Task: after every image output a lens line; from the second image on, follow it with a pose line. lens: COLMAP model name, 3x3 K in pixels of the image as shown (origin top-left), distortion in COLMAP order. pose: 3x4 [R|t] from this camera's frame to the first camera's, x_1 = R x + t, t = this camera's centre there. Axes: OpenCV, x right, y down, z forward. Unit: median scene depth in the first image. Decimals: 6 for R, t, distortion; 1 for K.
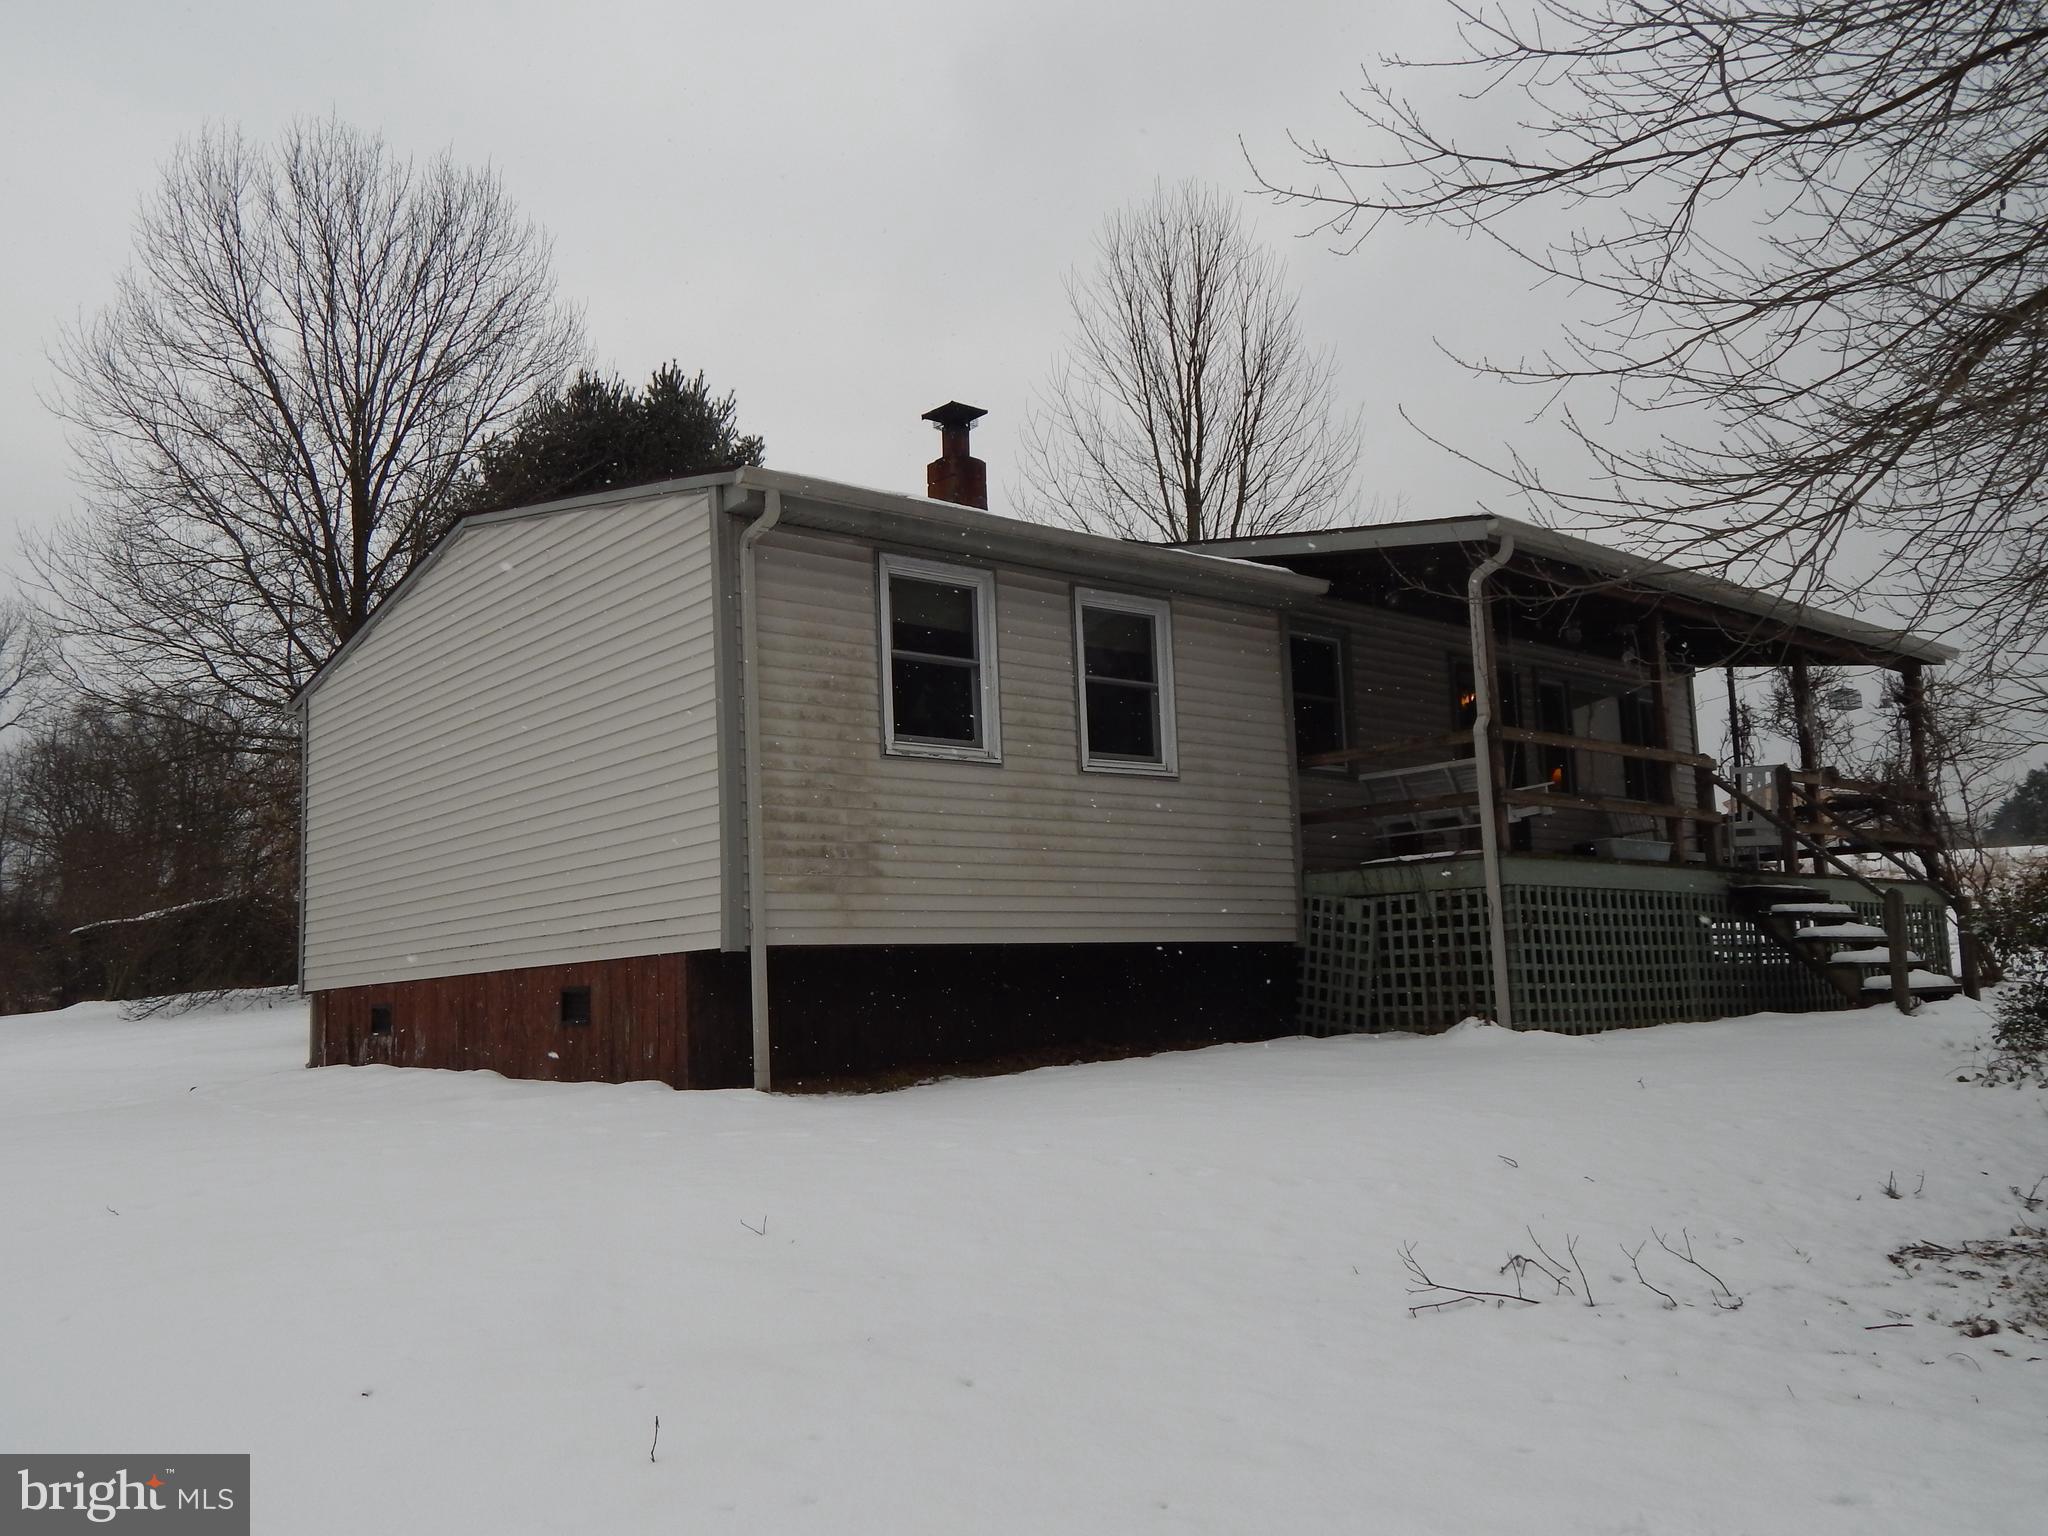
lens RADIAL K [[1692.7, 0, 1024.0], [0, 1692.7, 768.0], [0, 0, 1]] dist [-0.003461, -0.000824]
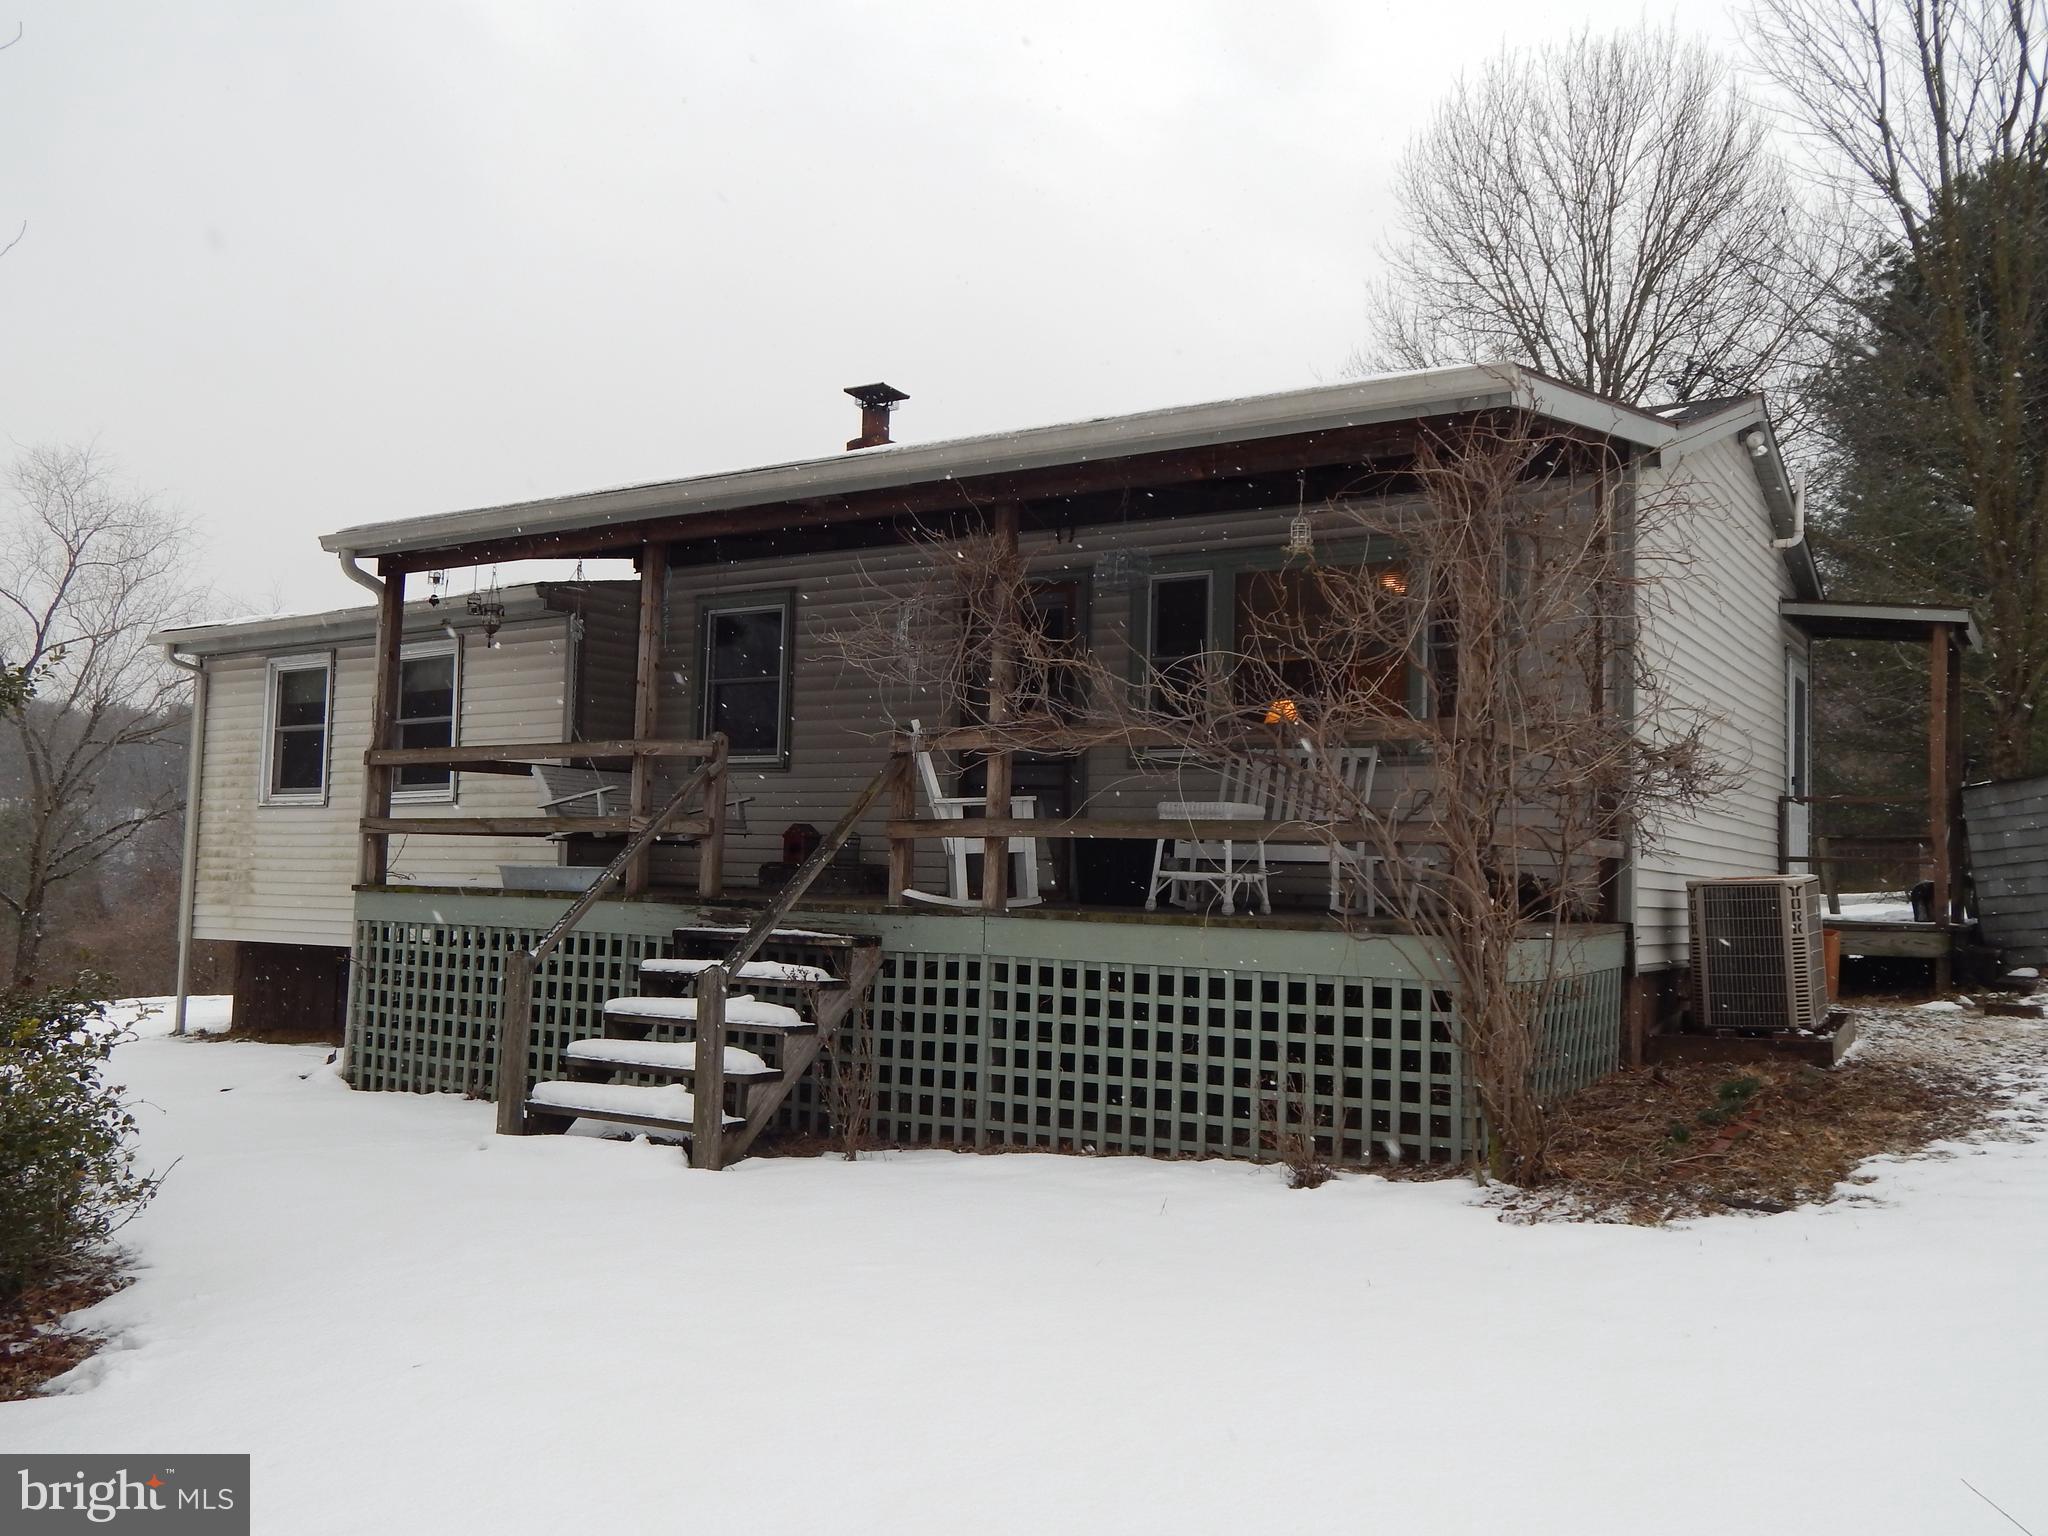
lens RADIAL K [[1692.7, 0, 1024.0], [0, 1692.7, 768.0], [0, 0, 1]] dist [-0.003461, -0.000824]
pose [[0.290345, -0.026902, -0.956544, 1.428605], [0.102809, 0.994696, 0.003232, 0.021226], [0.951383, -0.099280, 0.291570, 1.188509]]
